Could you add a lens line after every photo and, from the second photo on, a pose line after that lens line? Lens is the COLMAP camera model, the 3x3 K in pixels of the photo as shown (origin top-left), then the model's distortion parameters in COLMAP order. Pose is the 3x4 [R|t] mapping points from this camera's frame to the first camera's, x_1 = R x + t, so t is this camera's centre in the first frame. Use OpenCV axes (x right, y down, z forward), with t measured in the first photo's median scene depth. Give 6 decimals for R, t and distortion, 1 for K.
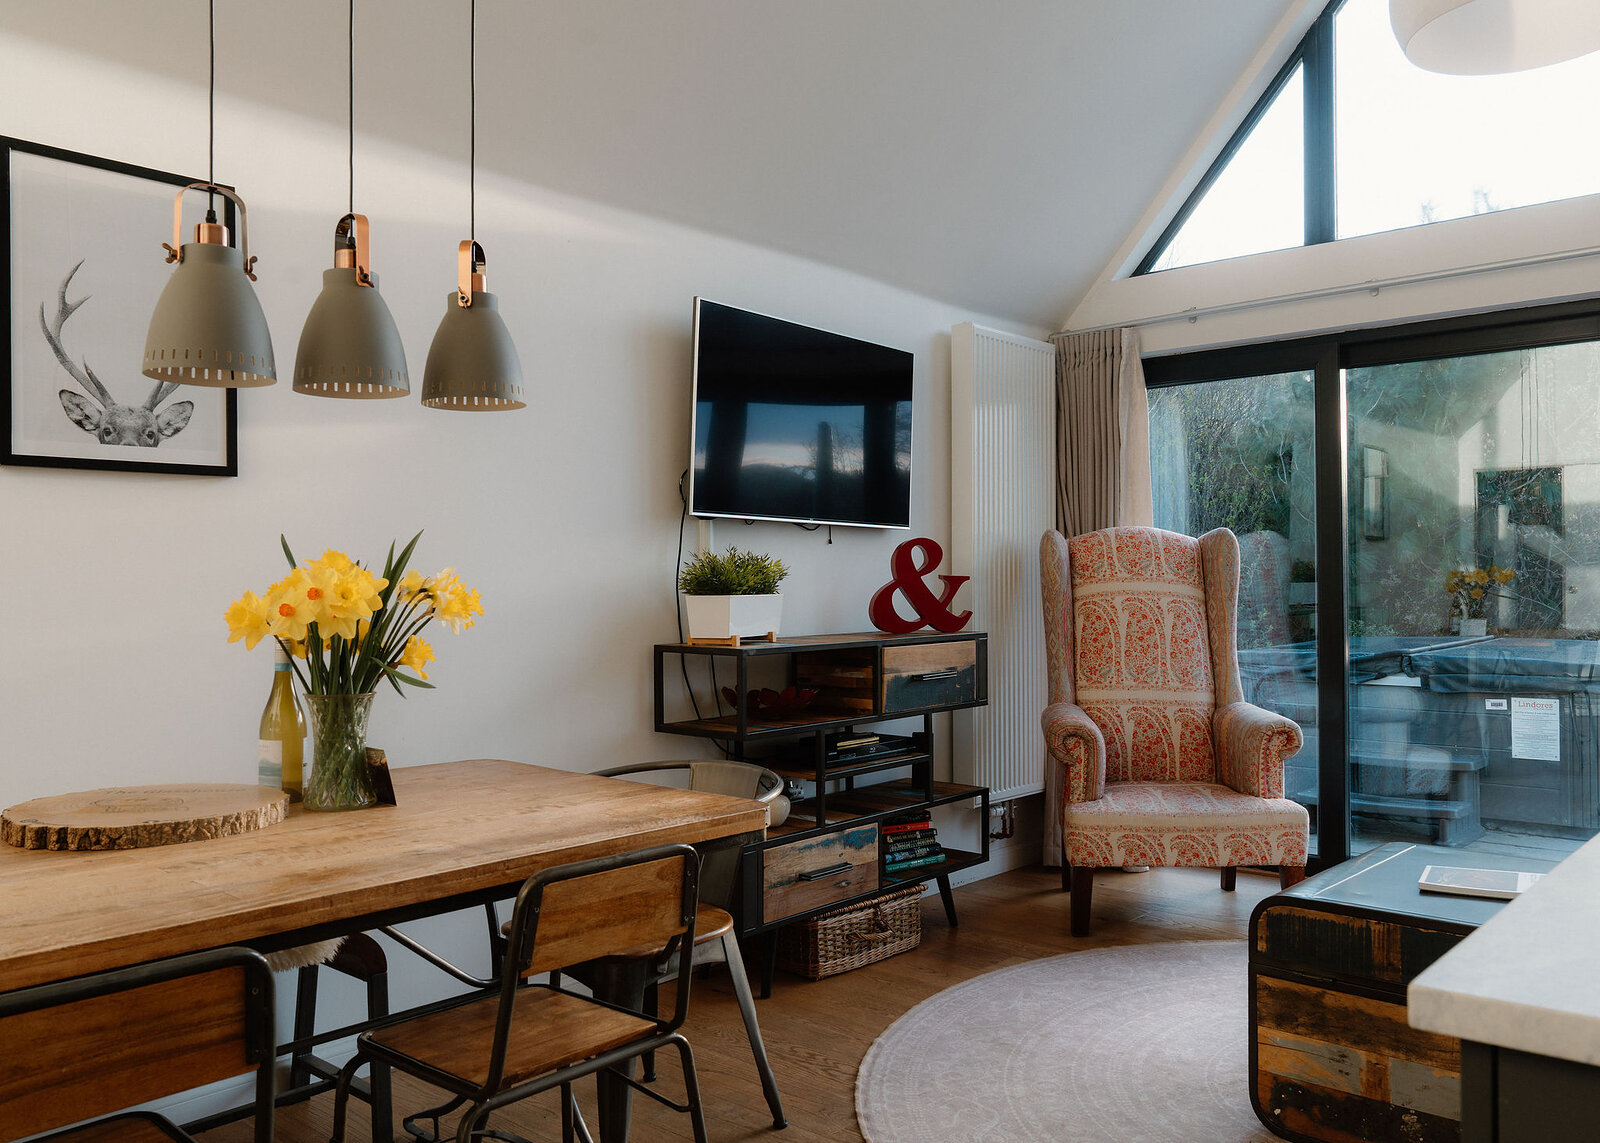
lens RADIAL K [[1306.3, 0, 804.8], [0, 1306.3, 544.2], [0, 0, 1]] dist [-0.010852, -0.002542]
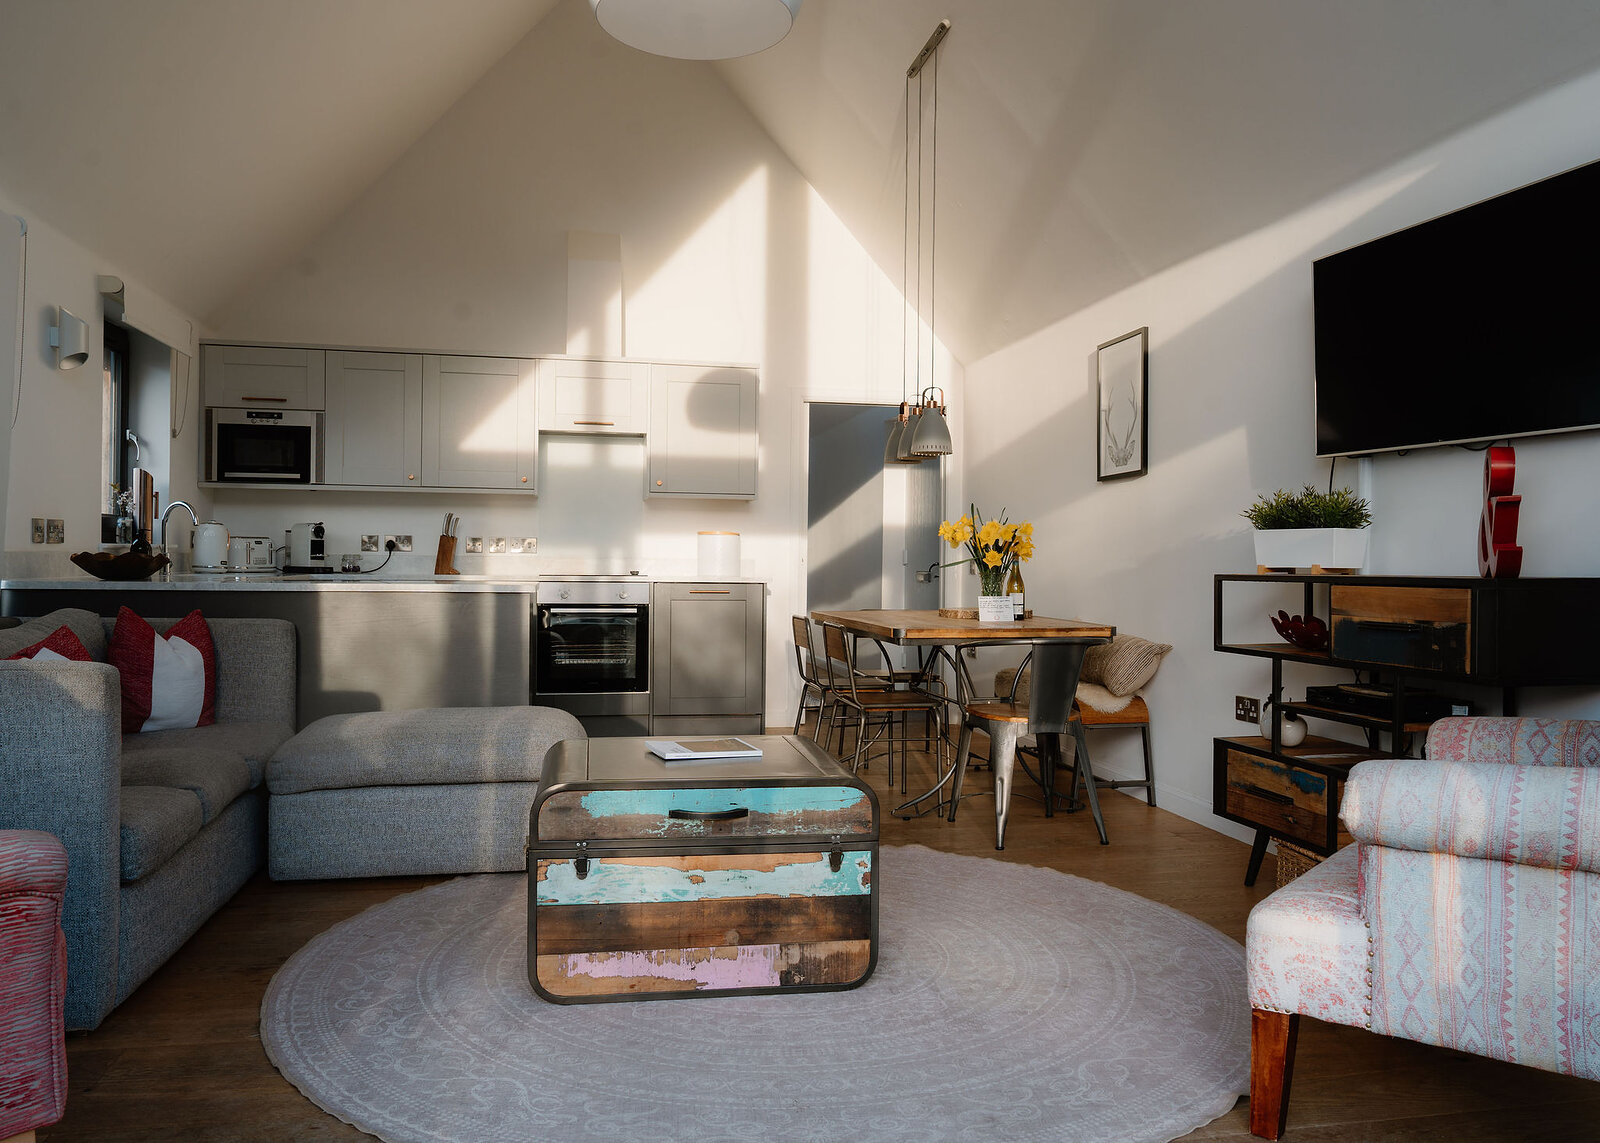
lens RADIAL K [[1180.5, 0, 800.0], [0, 1180.5, 571.5], [0, 0, 1]] dist [-0.001754, -0.000452]
pose [[-0.604235, 0.005723, -0.796786, 0.949491], [0.008221, 0.999966, 0.000948, 0.068068], [0.796764, -0.005977, -0.604261, 1.227762]]
